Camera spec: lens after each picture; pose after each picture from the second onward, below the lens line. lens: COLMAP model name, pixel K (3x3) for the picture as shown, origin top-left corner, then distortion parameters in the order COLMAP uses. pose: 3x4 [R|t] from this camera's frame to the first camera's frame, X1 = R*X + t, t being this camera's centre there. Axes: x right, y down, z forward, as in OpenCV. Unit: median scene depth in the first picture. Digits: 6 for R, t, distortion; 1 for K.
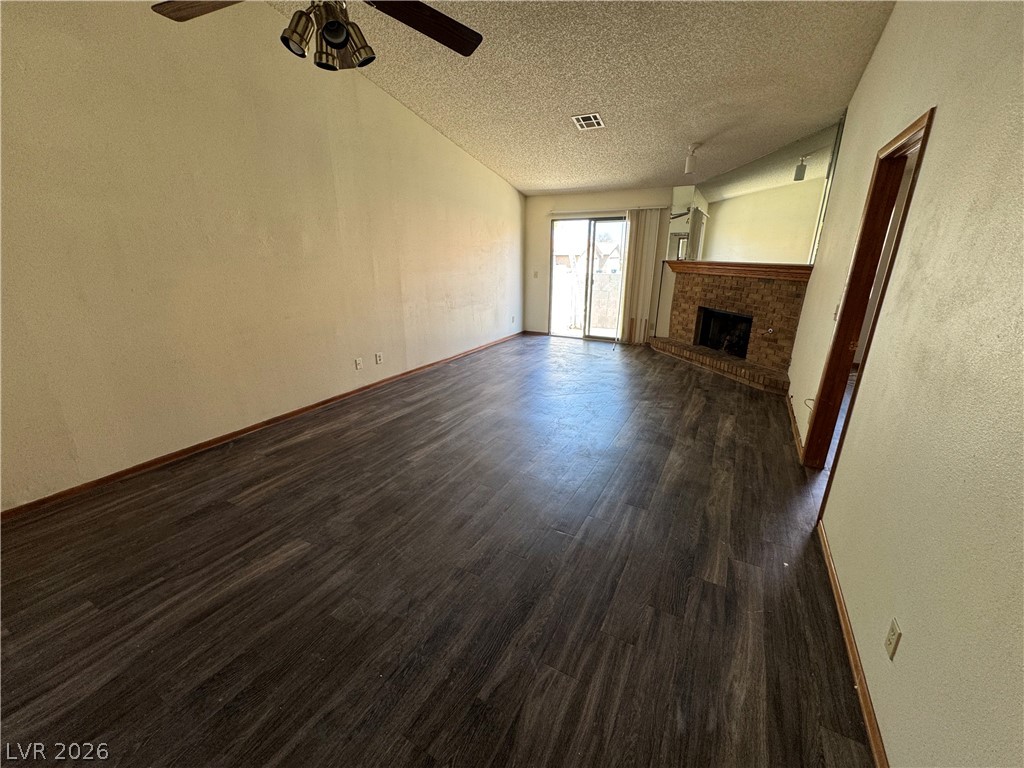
lens RADIAL K [[408.3, 0, 515.0], [0, 408.3, 385.6], [0, 0, 1]] dist [-0.008957, 0.001772]
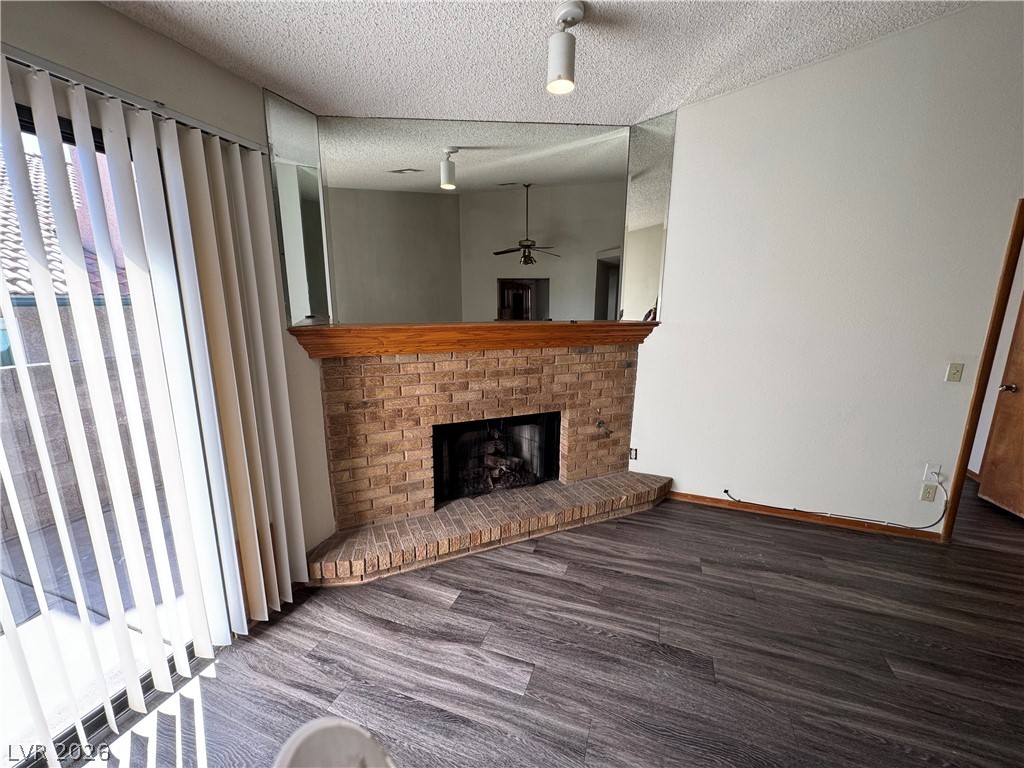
lens RADIAL K [[408.3, 0, 511.9], [0, 408.3, 384.3], [0, 0, 1]] dist [-0.008957, 0.001772]
pose [[-0.146523, -0.208398, 0.967006, 0.089874], [0.295008, 0.923868, 0.243801, -0.795037], [-0.944194, 0.320997, -0.073888, 2.375716]]
